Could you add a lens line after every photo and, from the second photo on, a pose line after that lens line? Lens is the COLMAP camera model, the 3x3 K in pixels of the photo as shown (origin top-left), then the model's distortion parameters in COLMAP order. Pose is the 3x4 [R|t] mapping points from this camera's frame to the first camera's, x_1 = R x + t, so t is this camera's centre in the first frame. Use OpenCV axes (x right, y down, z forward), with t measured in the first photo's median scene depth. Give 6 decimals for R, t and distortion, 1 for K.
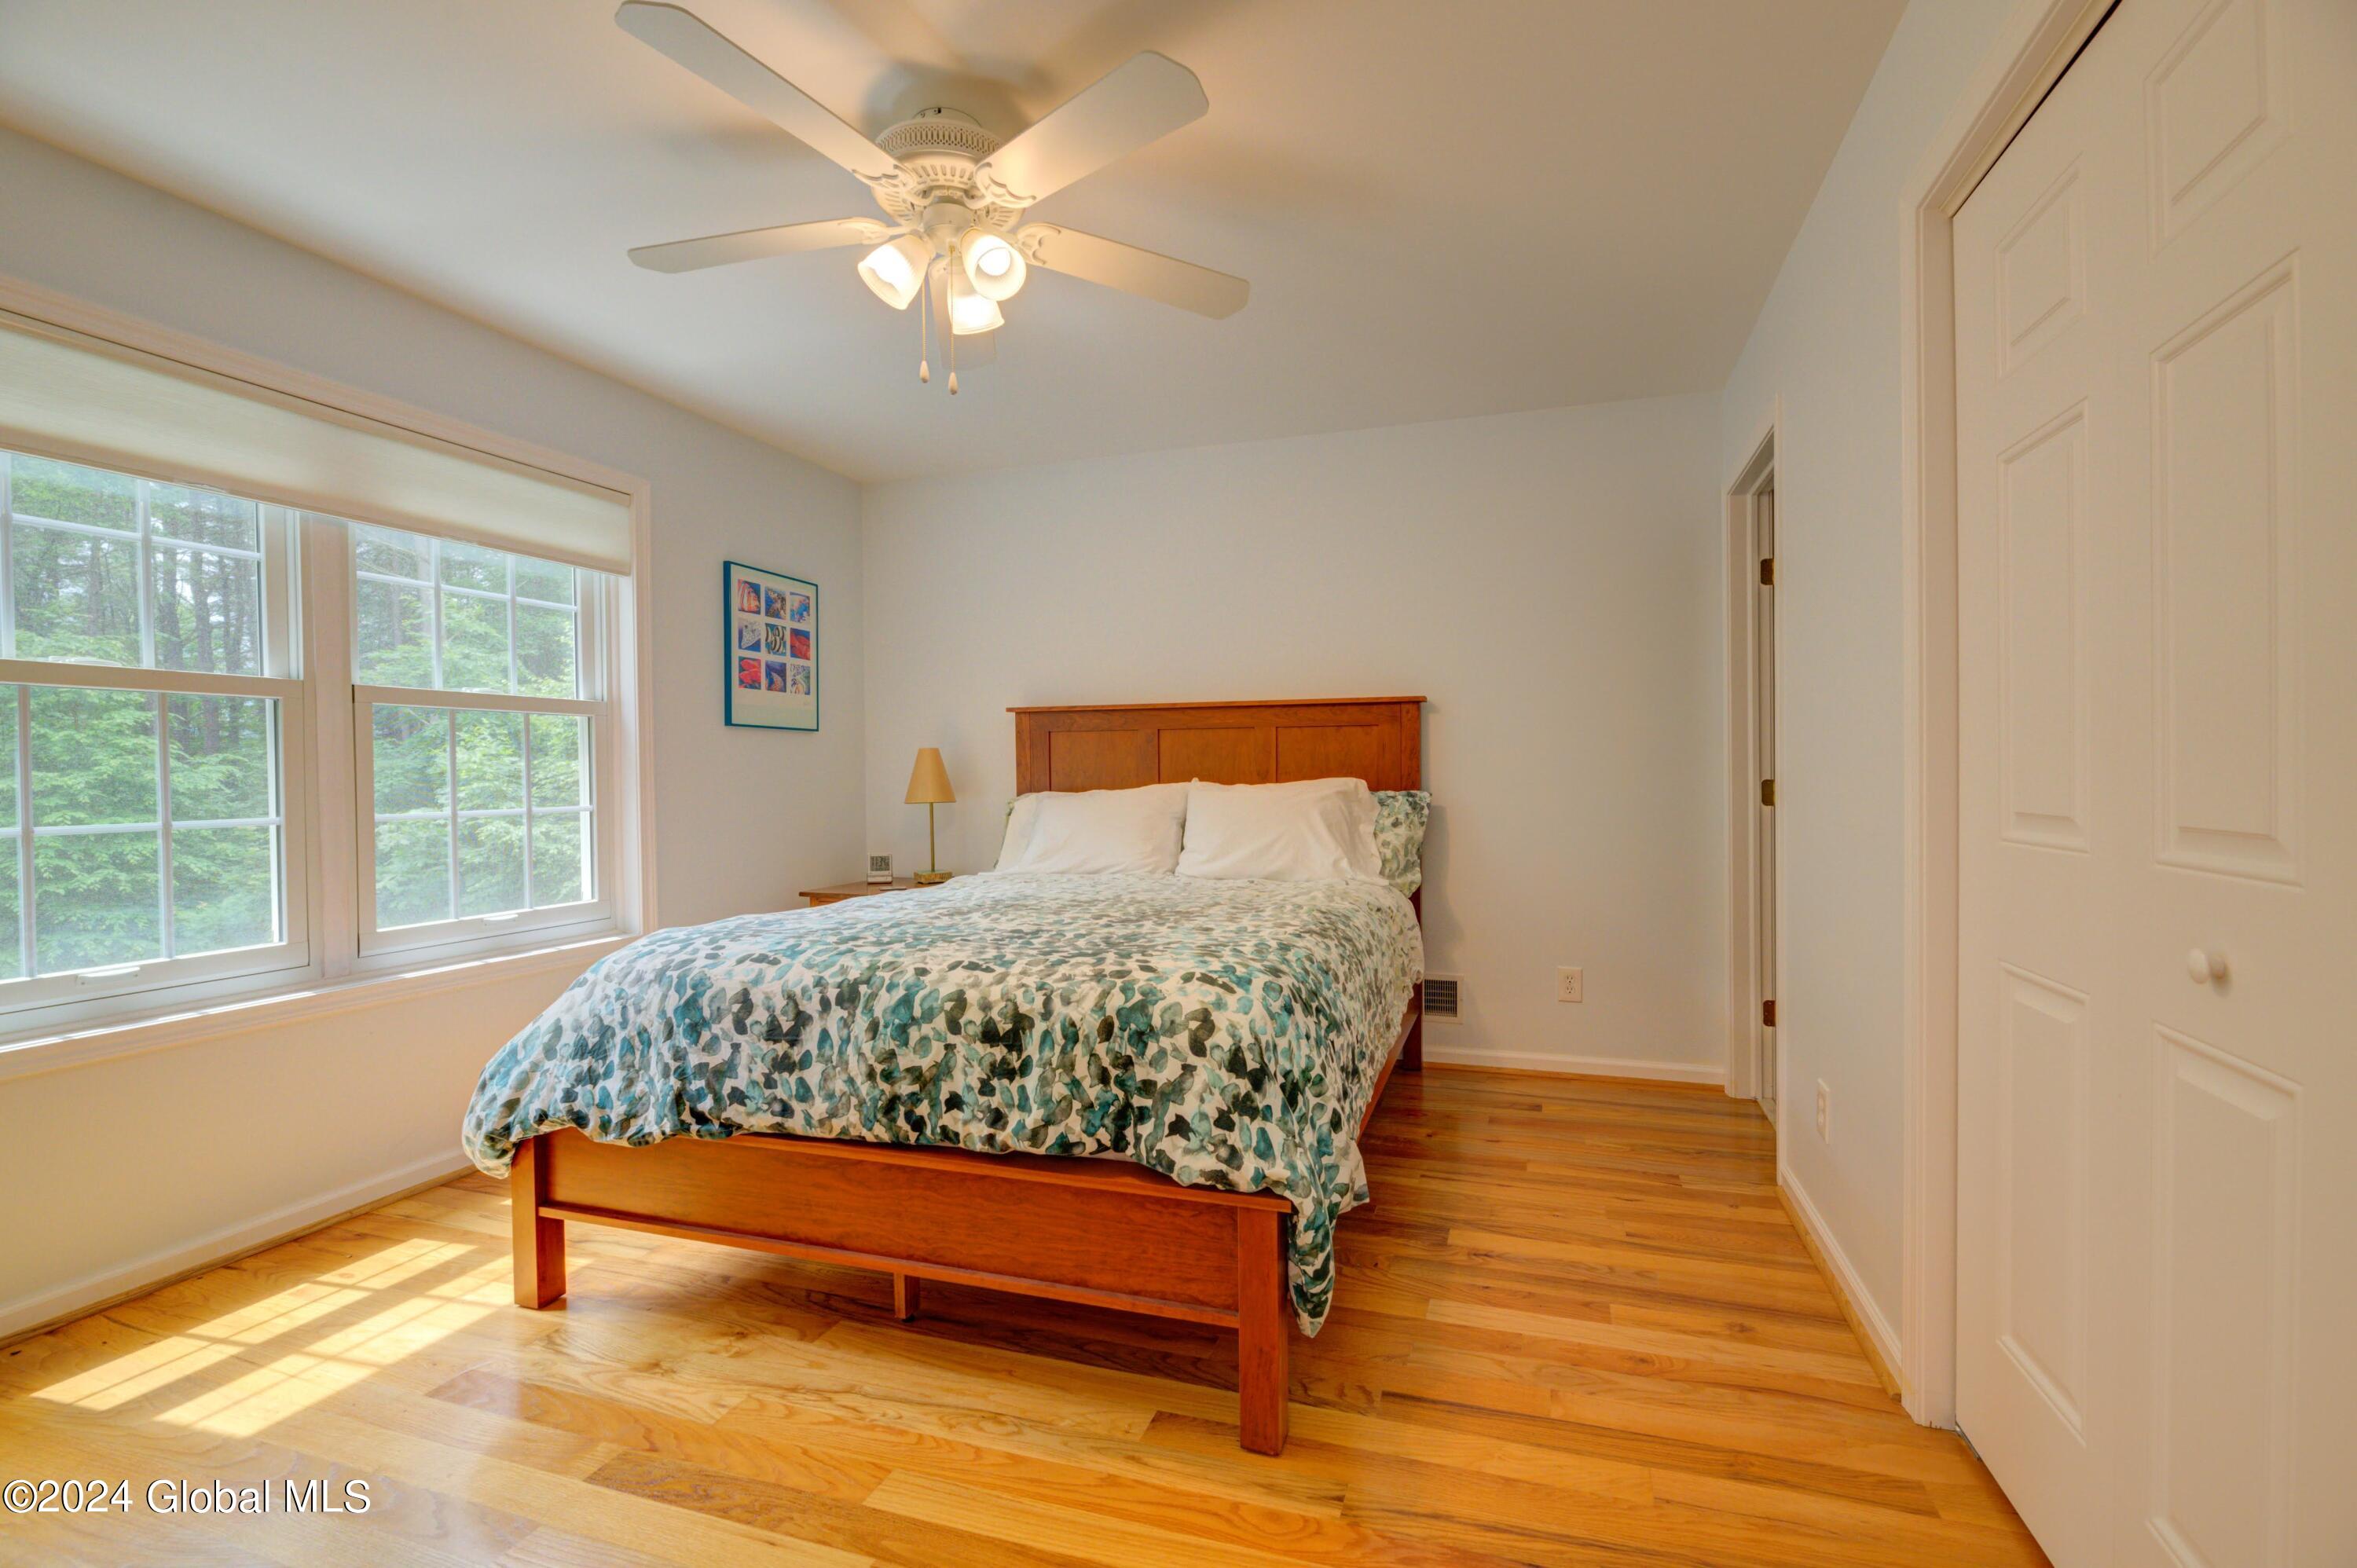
lens RADIAL K [[953.7, 0, 1175.9], [0, 953.7, 790.3], [0, 0, 1]] dist [-0.003145, -0.000327]
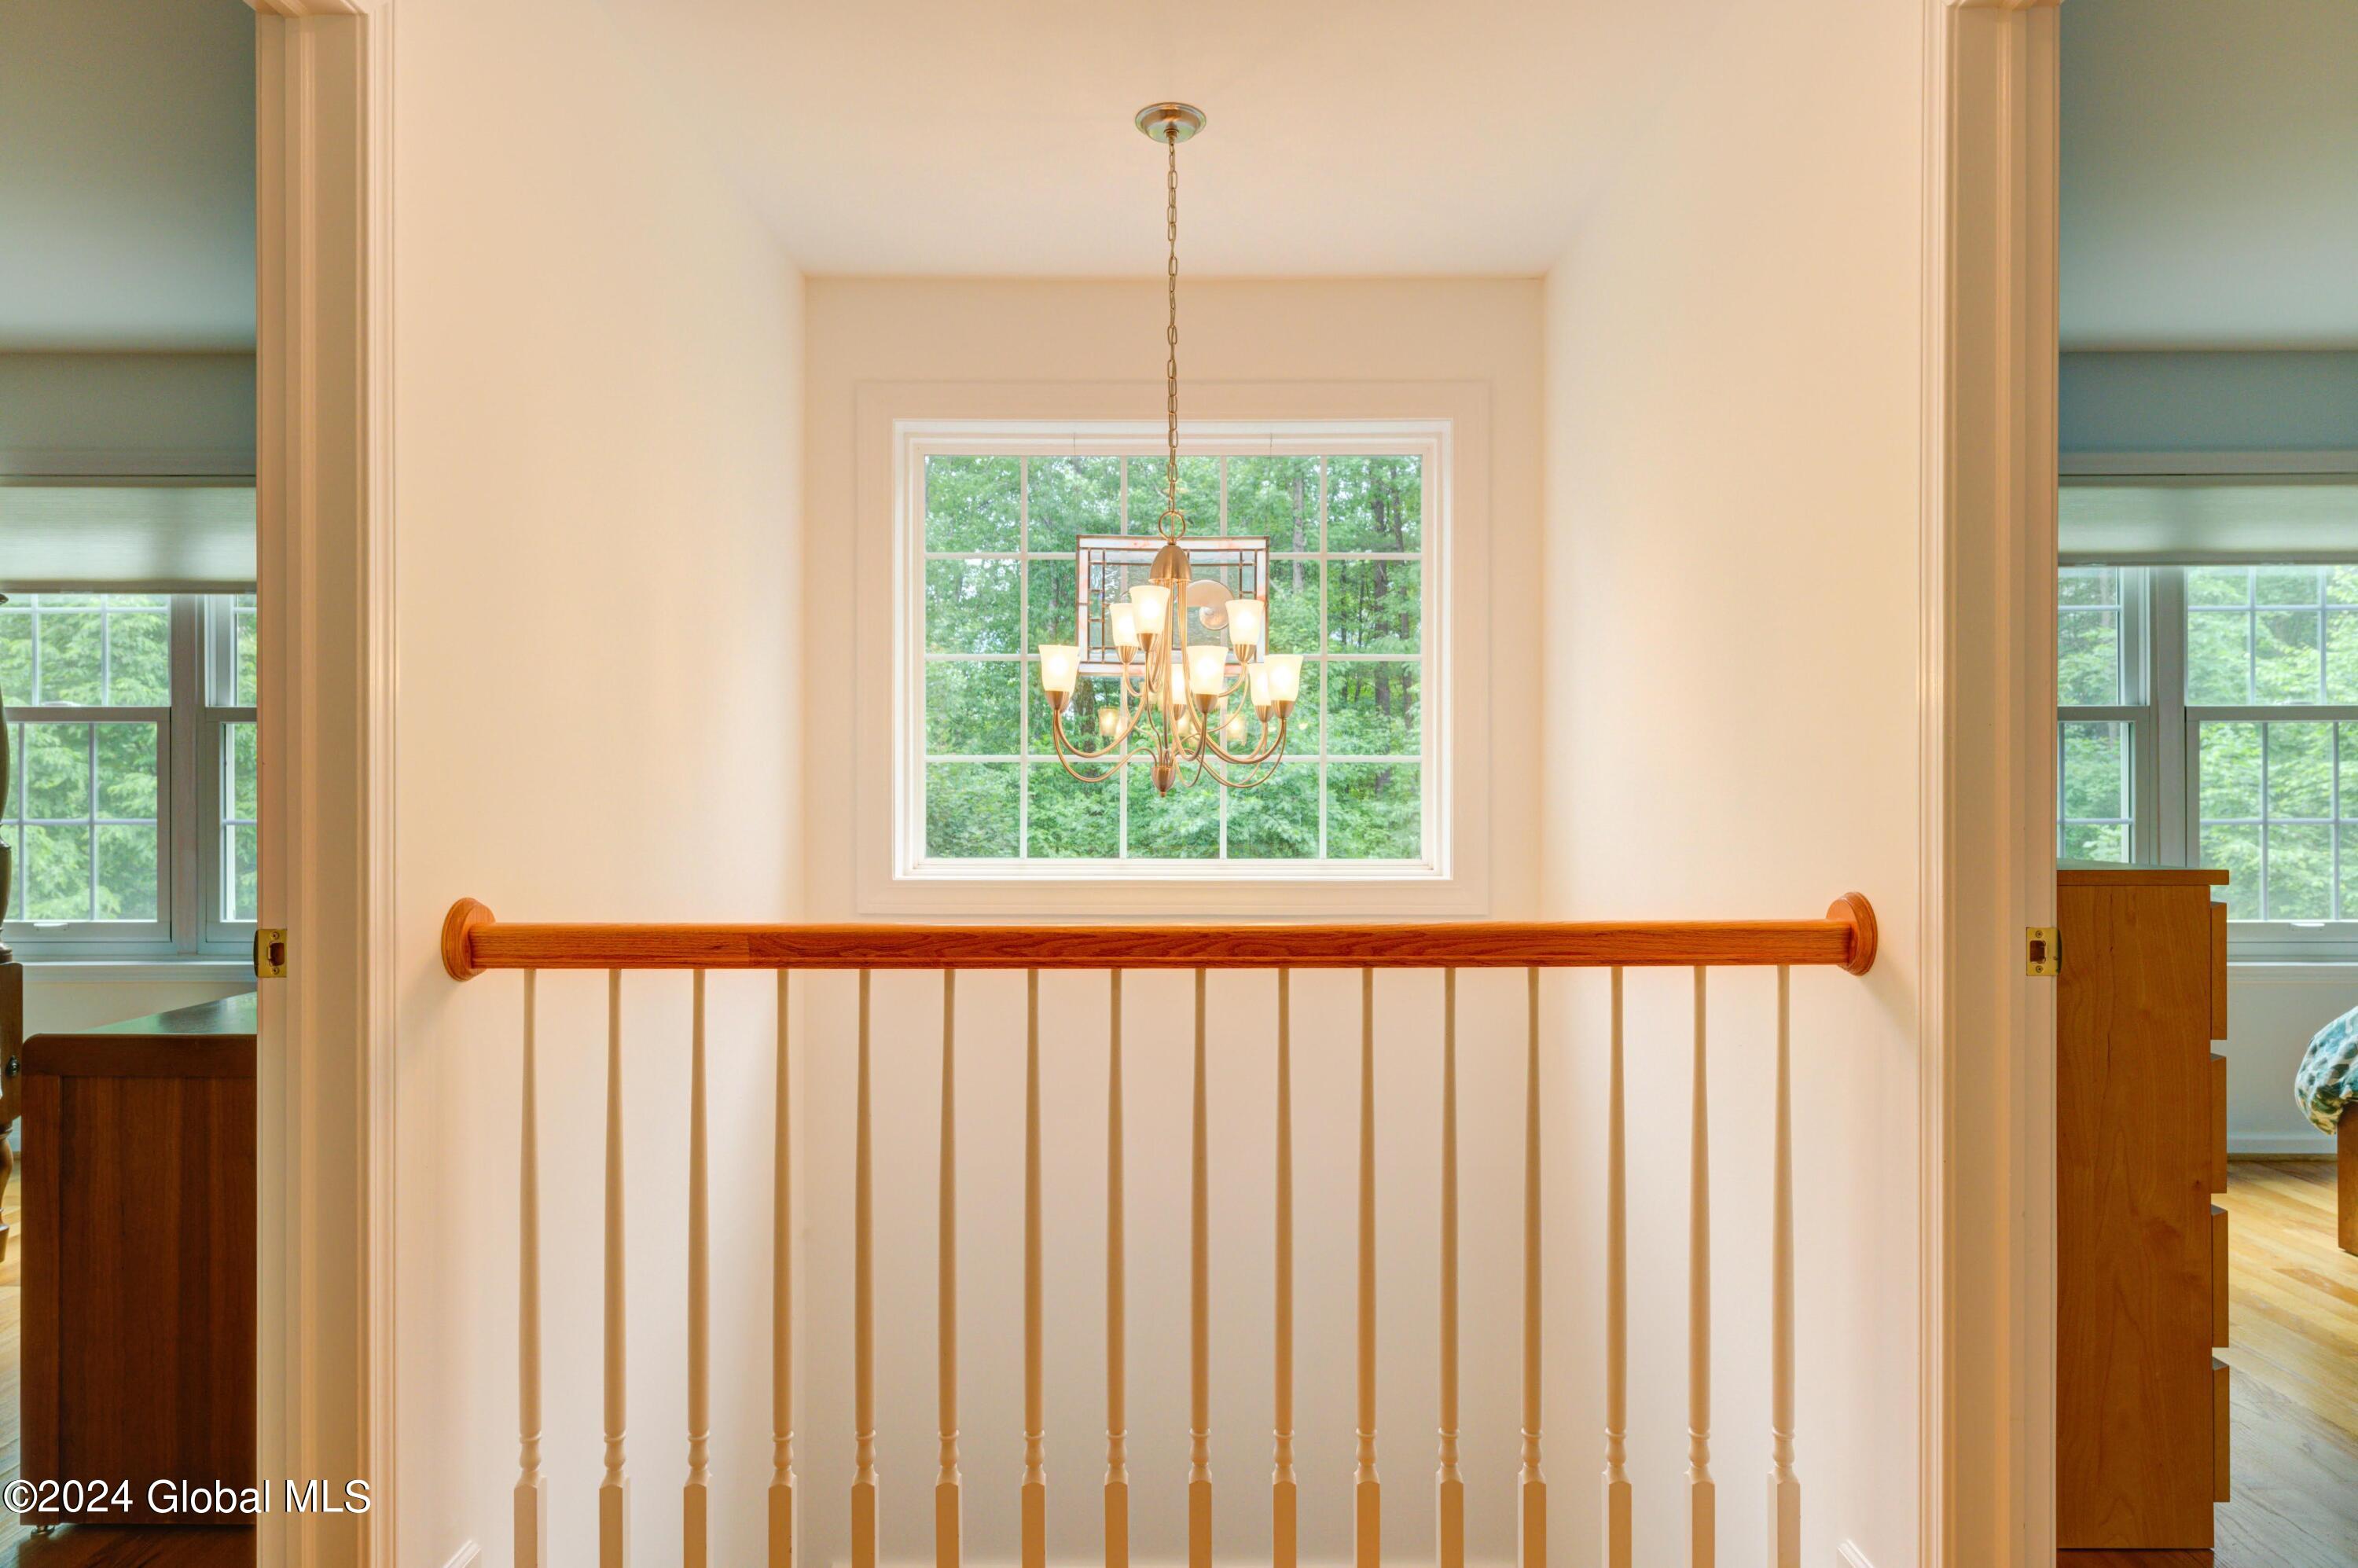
lens RADIAL K [[1492.2, 0, 1179.0], [0, 1492.2, 784.0], [0, 0, 1]] dist [-0.000261, -0.000911]
pose [[0.350216, 0.005210, -0.936654, 0.507511], [-0.016119, 0.999870, -0.000465, 0.004407], [0.936530, 0.015261, 0.350255, -0.967173]]
